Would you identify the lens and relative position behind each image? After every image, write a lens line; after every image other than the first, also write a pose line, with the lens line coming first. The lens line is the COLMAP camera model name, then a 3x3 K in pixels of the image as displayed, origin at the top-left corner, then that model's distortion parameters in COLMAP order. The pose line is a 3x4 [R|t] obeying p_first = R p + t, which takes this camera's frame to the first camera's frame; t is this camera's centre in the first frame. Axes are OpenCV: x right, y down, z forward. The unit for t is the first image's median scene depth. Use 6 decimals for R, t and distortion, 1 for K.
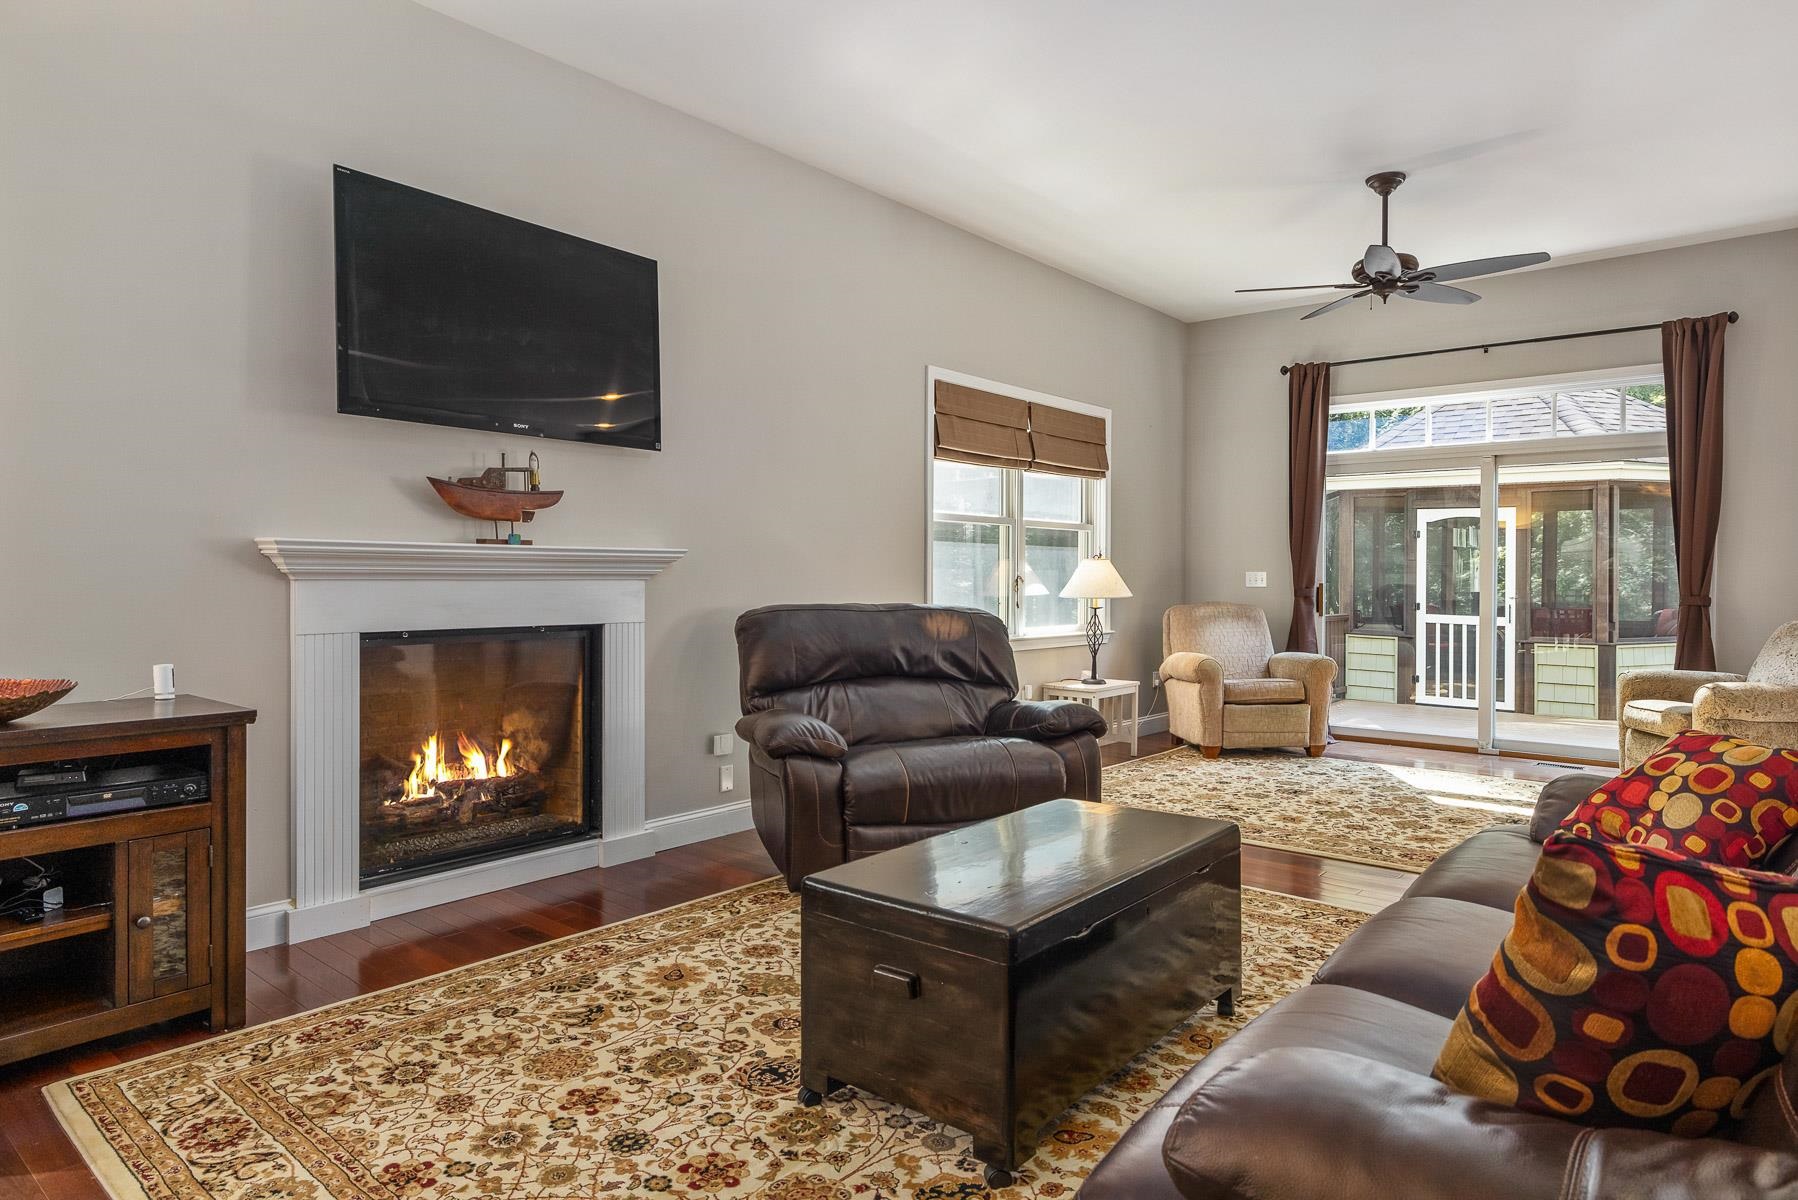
lens RADIAL K [[1070.8, 0, 899.8], [0, 1070.8, 585.4], [0, 0, 1]] dist [0.027696, -0.000959]
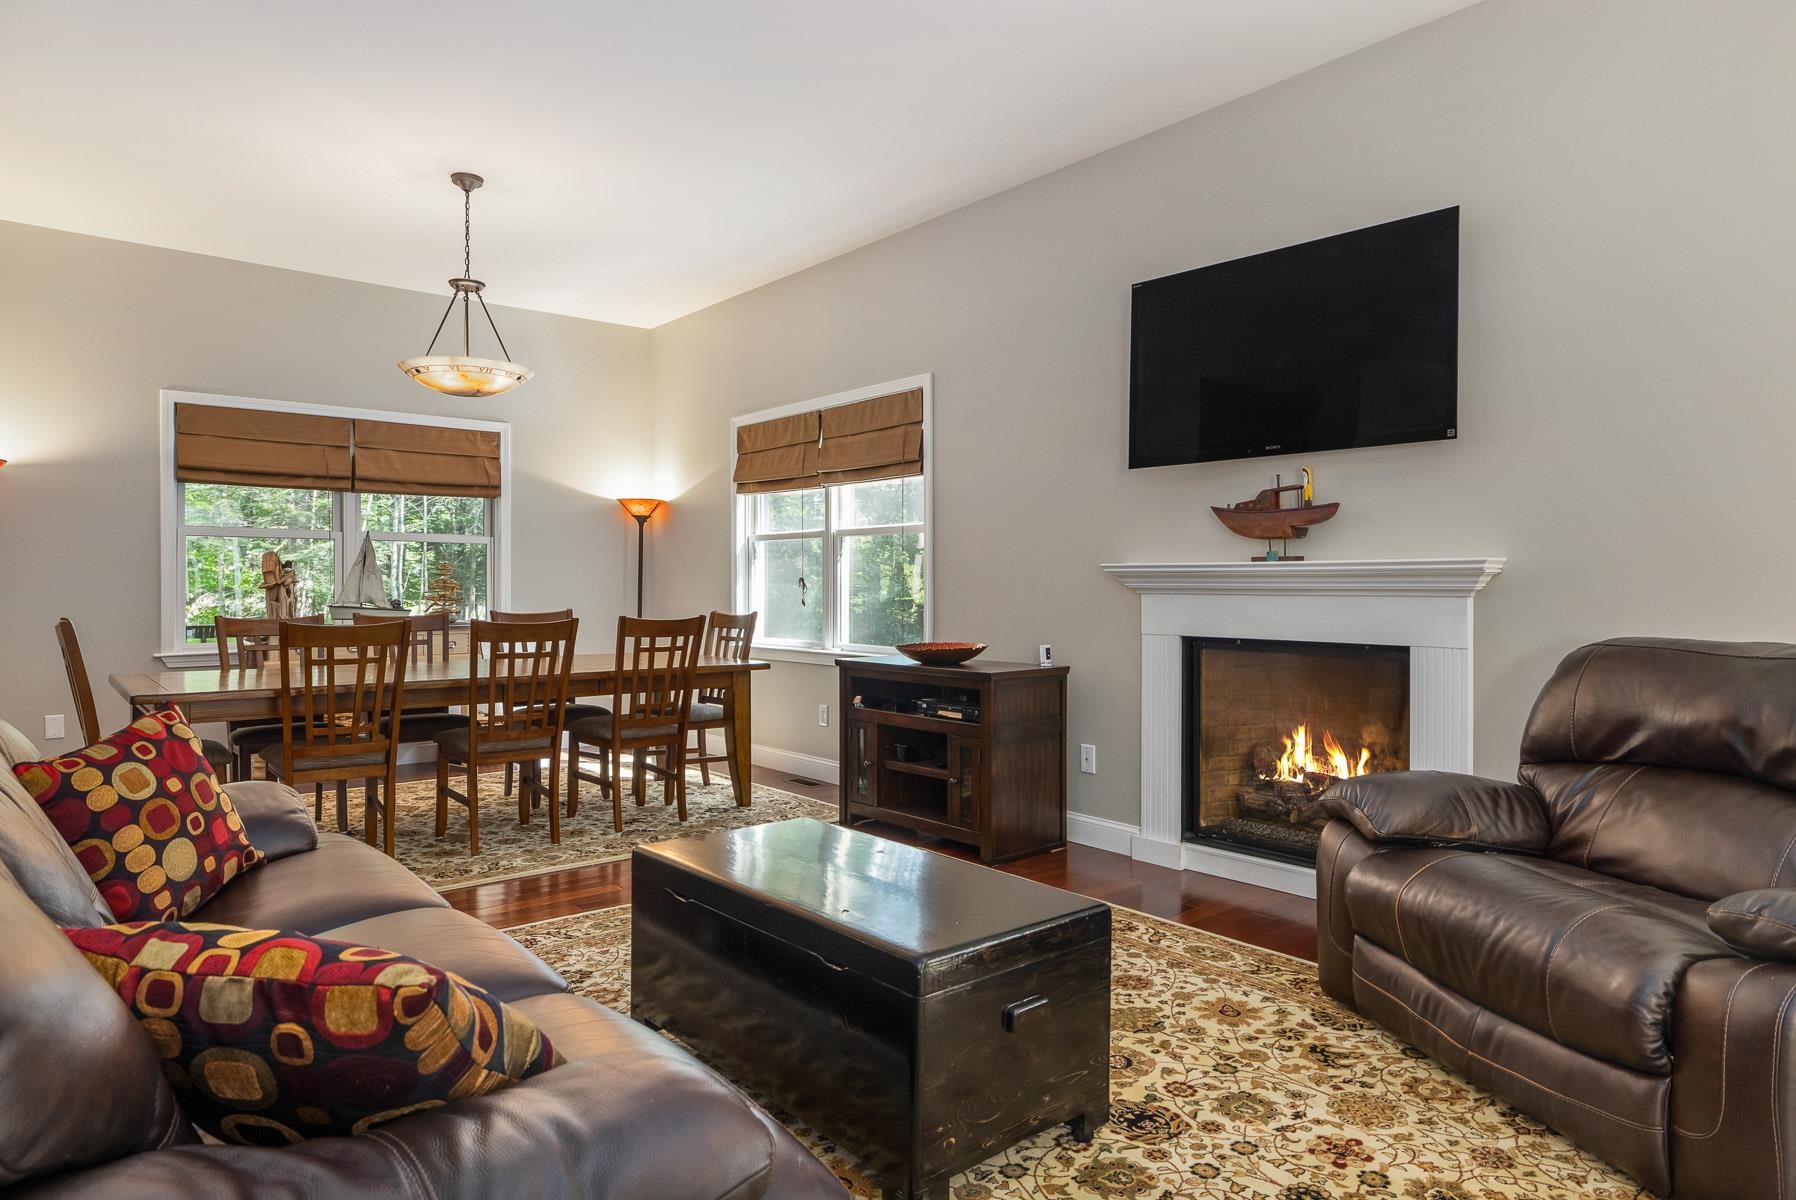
lens RADIAL K [[1038.0, 0, 898.0], [0, 1038.0, 600.0], [0, 0, 1]] dist [-0.010305, -0.000661]
pose [[-0.145494, 0.006279, -0.989339, 0.738046], [-0.014328, 0.999862, 0.008453, -0.004056], [0.989255, 0.015405, -0.145384, 0.840209]]
